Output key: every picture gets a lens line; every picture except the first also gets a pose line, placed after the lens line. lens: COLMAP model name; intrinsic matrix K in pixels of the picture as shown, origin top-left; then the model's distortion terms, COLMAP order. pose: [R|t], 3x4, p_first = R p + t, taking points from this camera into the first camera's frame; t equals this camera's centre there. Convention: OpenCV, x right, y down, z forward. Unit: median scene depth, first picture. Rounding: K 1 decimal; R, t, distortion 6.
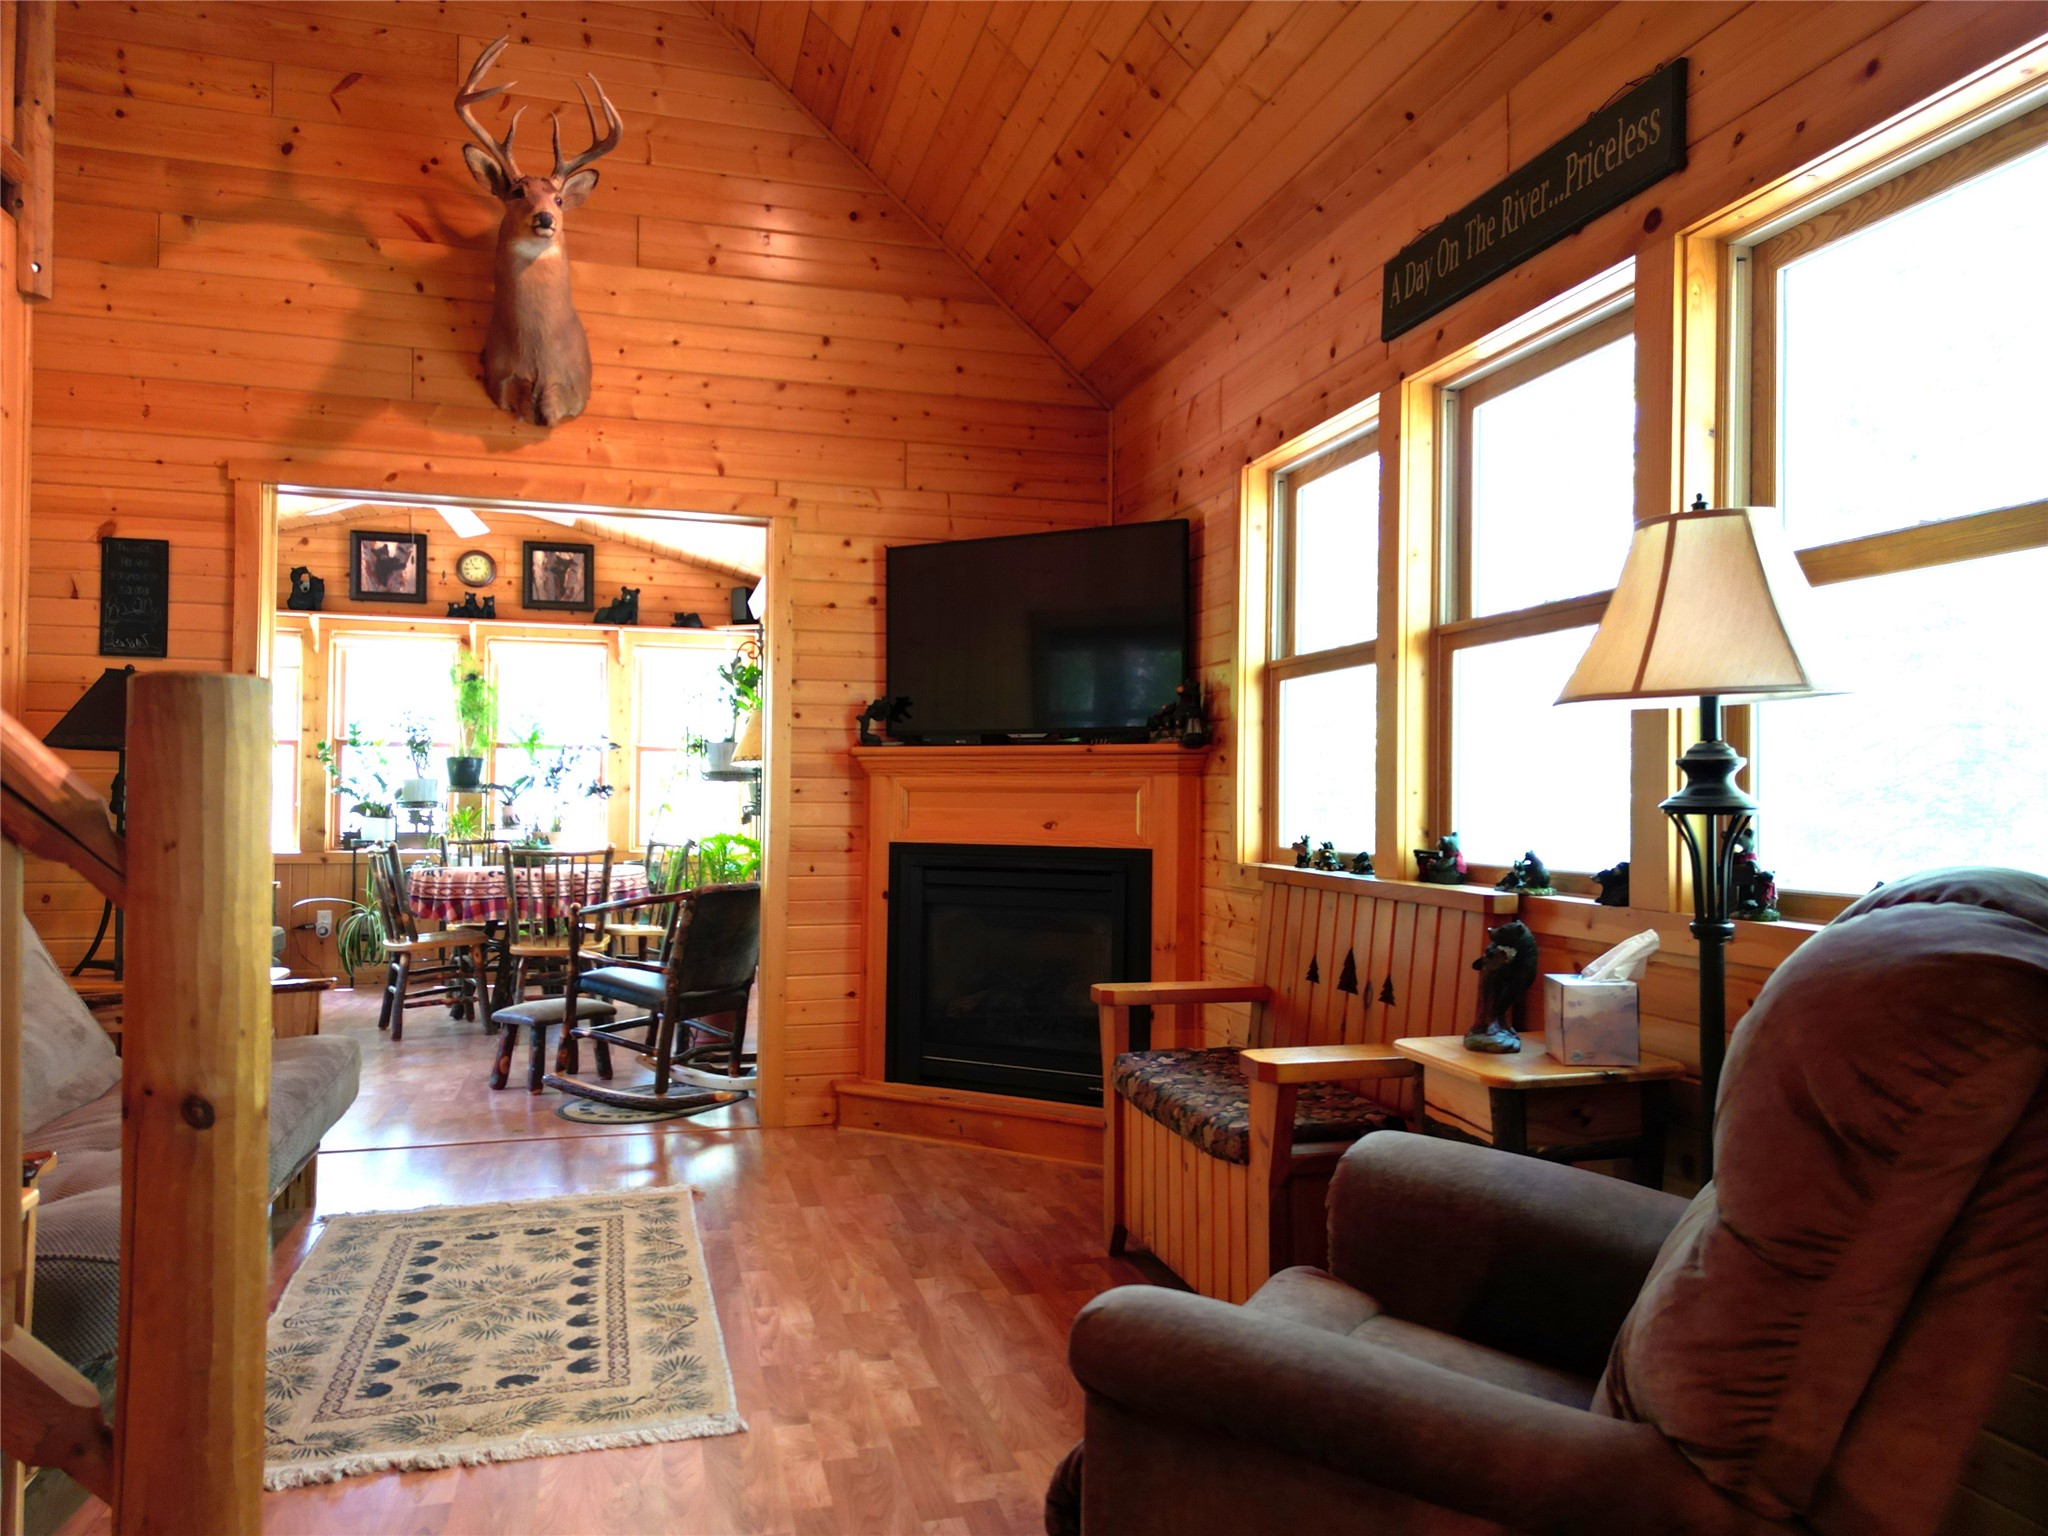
lens RADIAL K [[1435.6, 0, 1024.6], [0, 1435.6, 773.5], [0, 0, 1]] dist [0.074237, -0.070433]
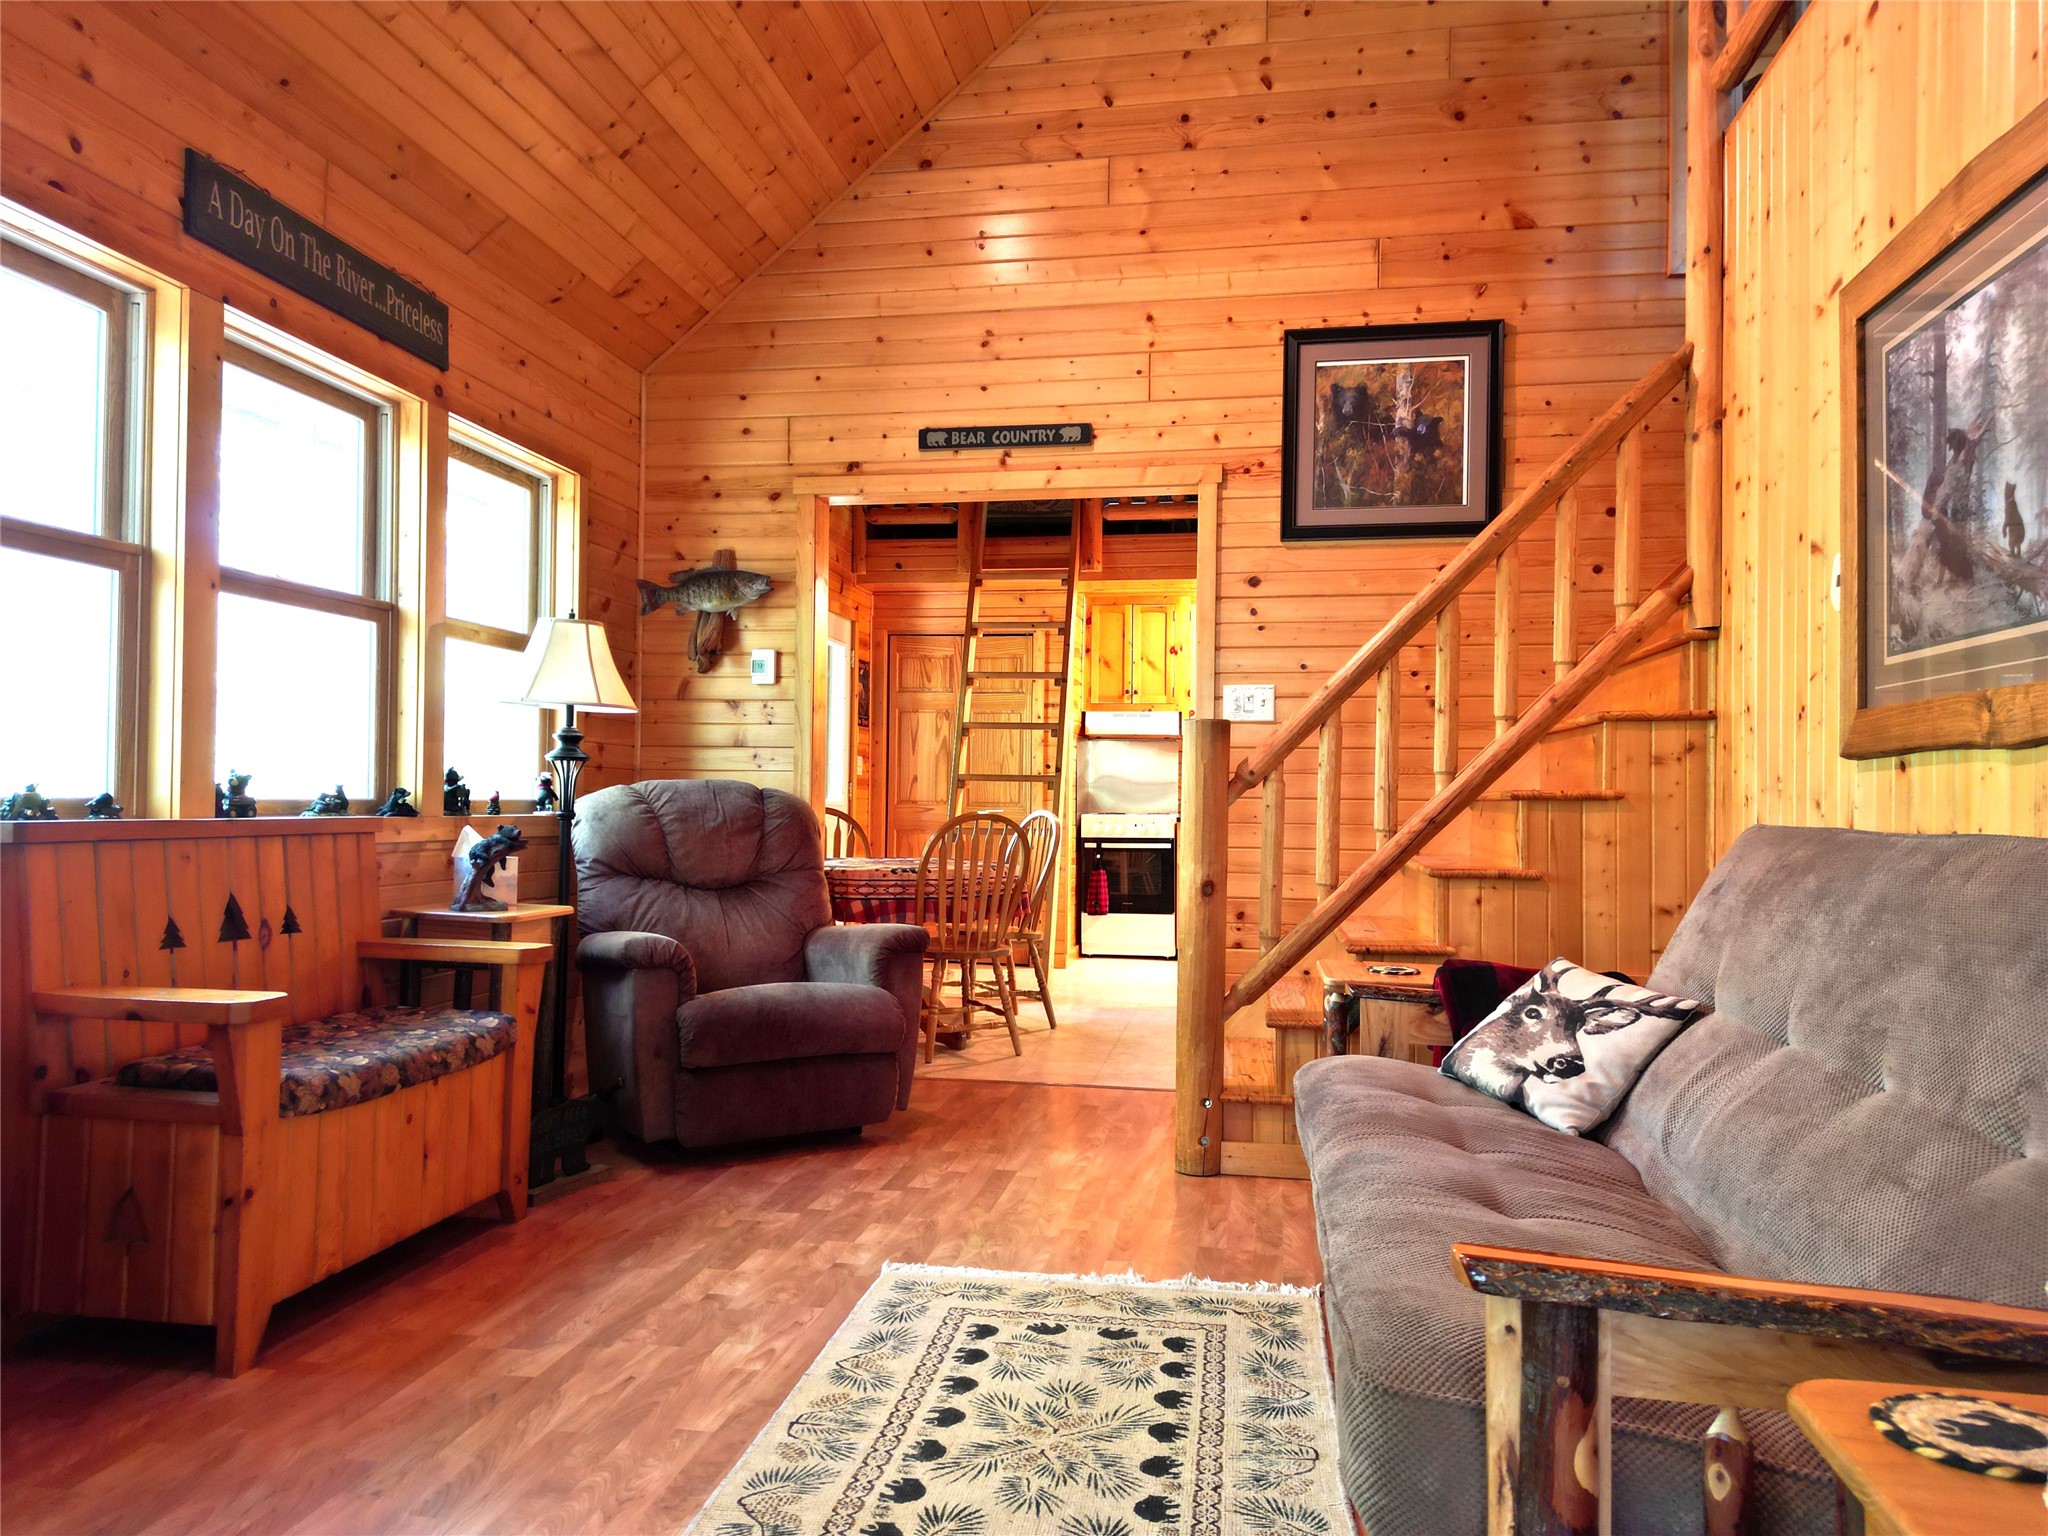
lens RADIAL K [[1435.6, 0, 1024.6], [0, 1435.6, 770.2], [0, 0, 1]] dist [0.074237, -0.070433]
pose [[-0.907076, -0.013855, 0.420738, -0.445409], [-0.029545, 0.999089, -0.030797, 0.038100], [-0.419928, -0.040366, -0.906659, 1.146750]]
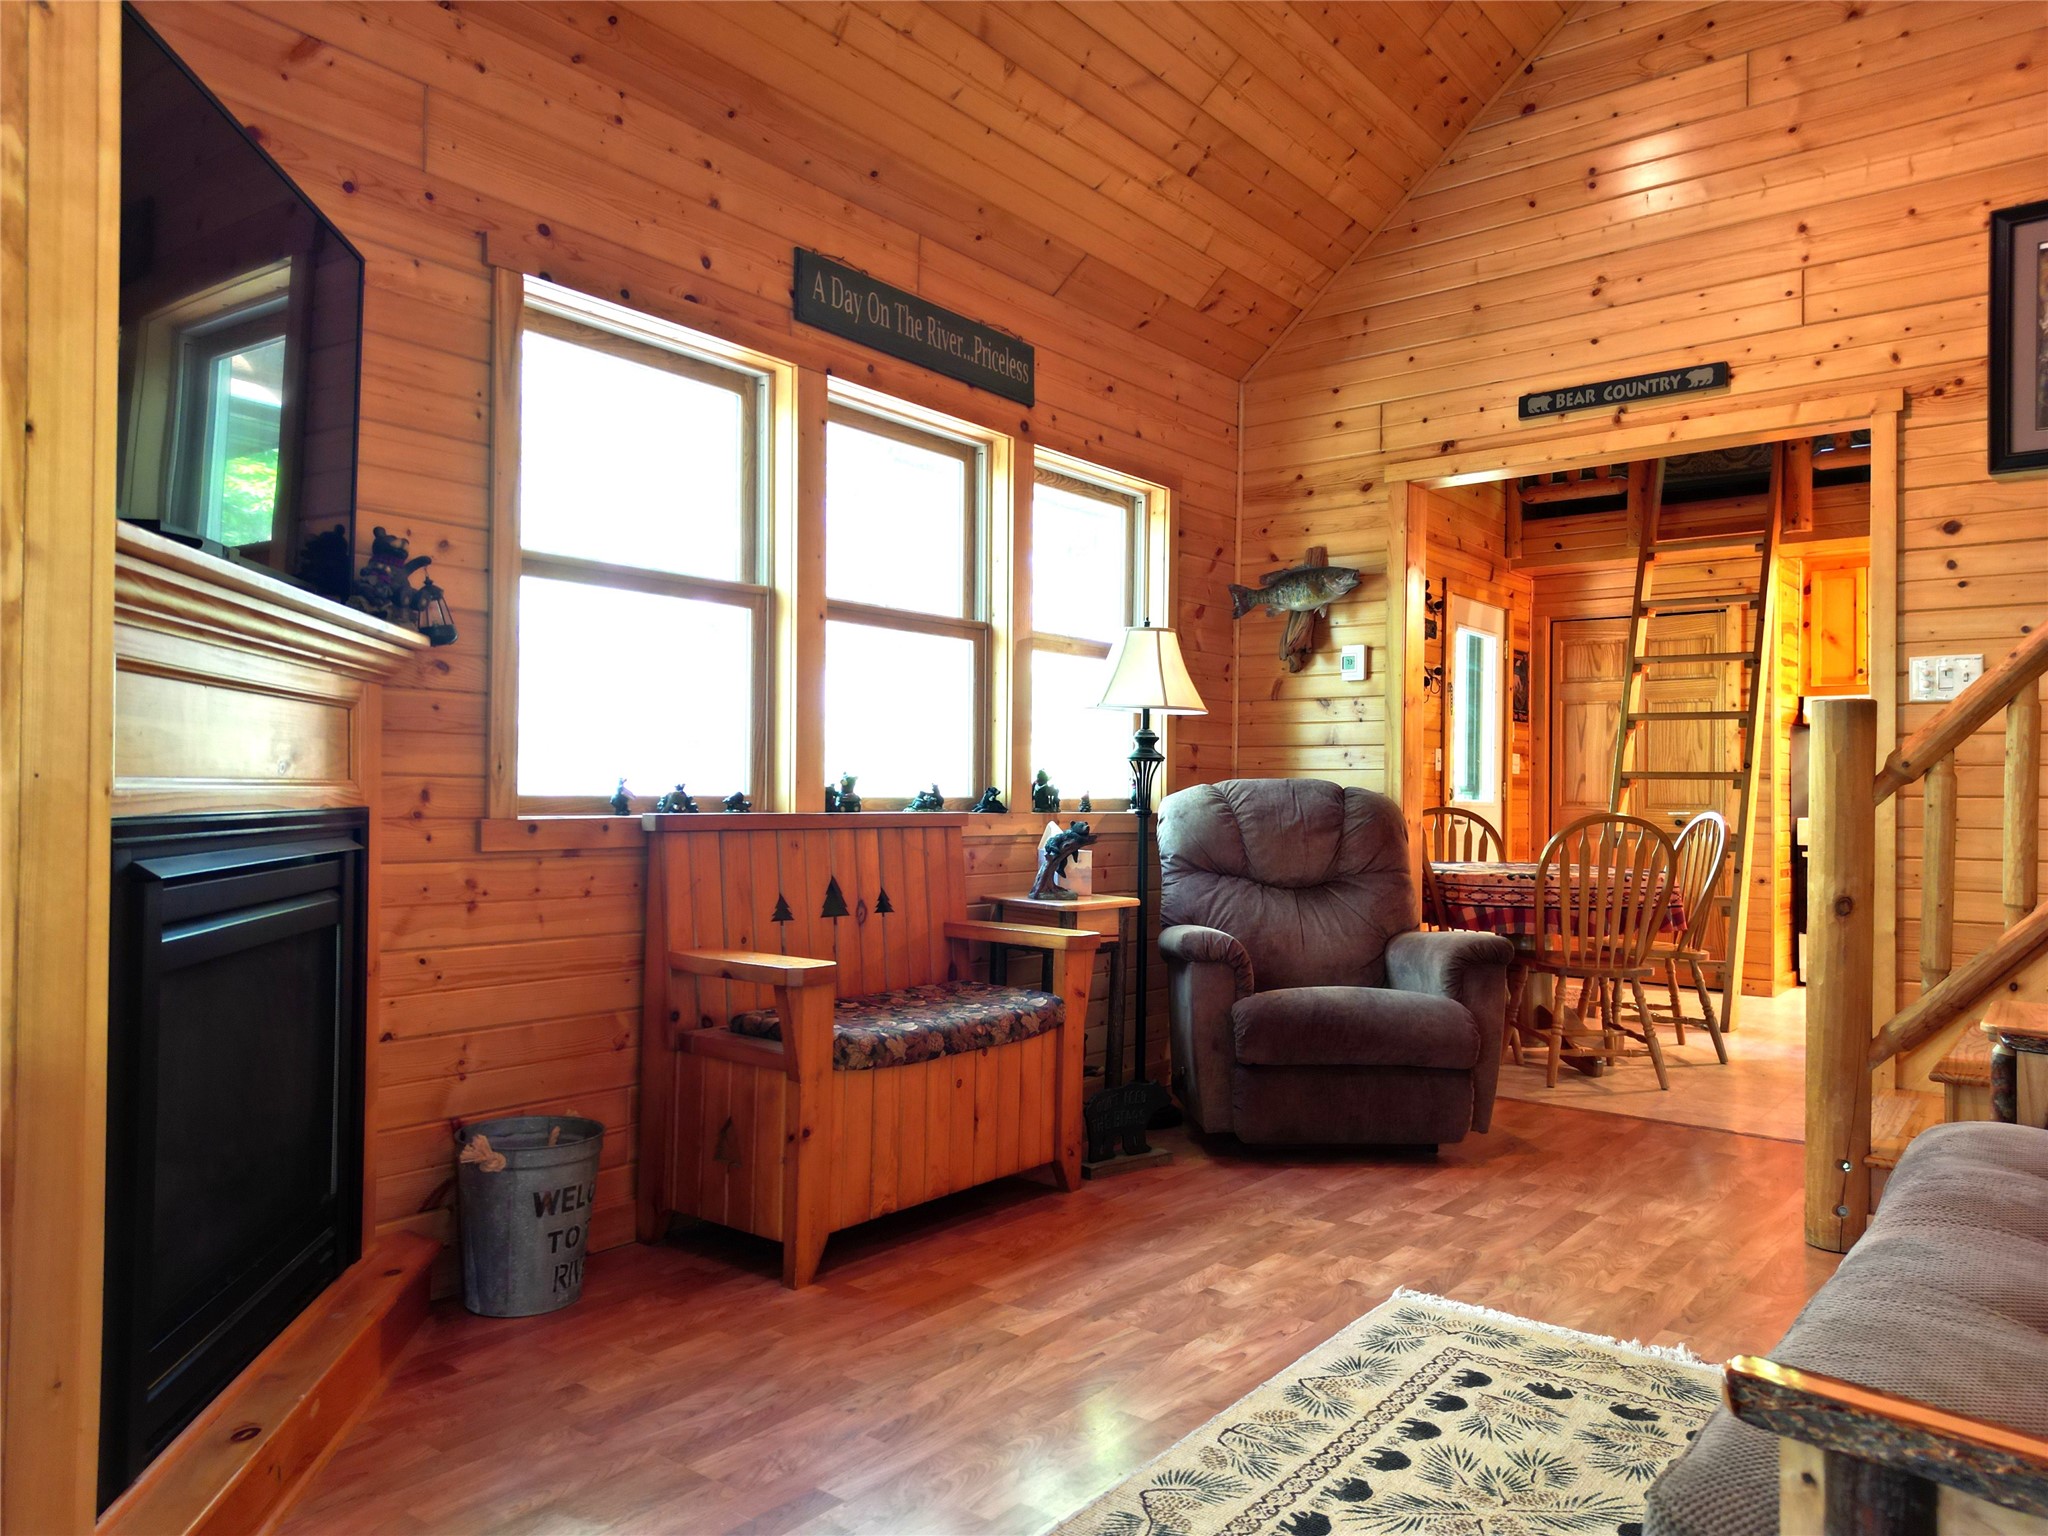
lens RADIAL K [[1435.6, 0, 1025.1], [0, 1435.6, 768.6], [0, 0, 1]] dist [0.074237, -0.070433]
pose [[-0.597565, -0.004469, 0.801808, -0.517811], [-0.031389, 0.999348, -0.017823, 0.037072], [-0.801206, -0.035819, -0.597316, 1.073705]]
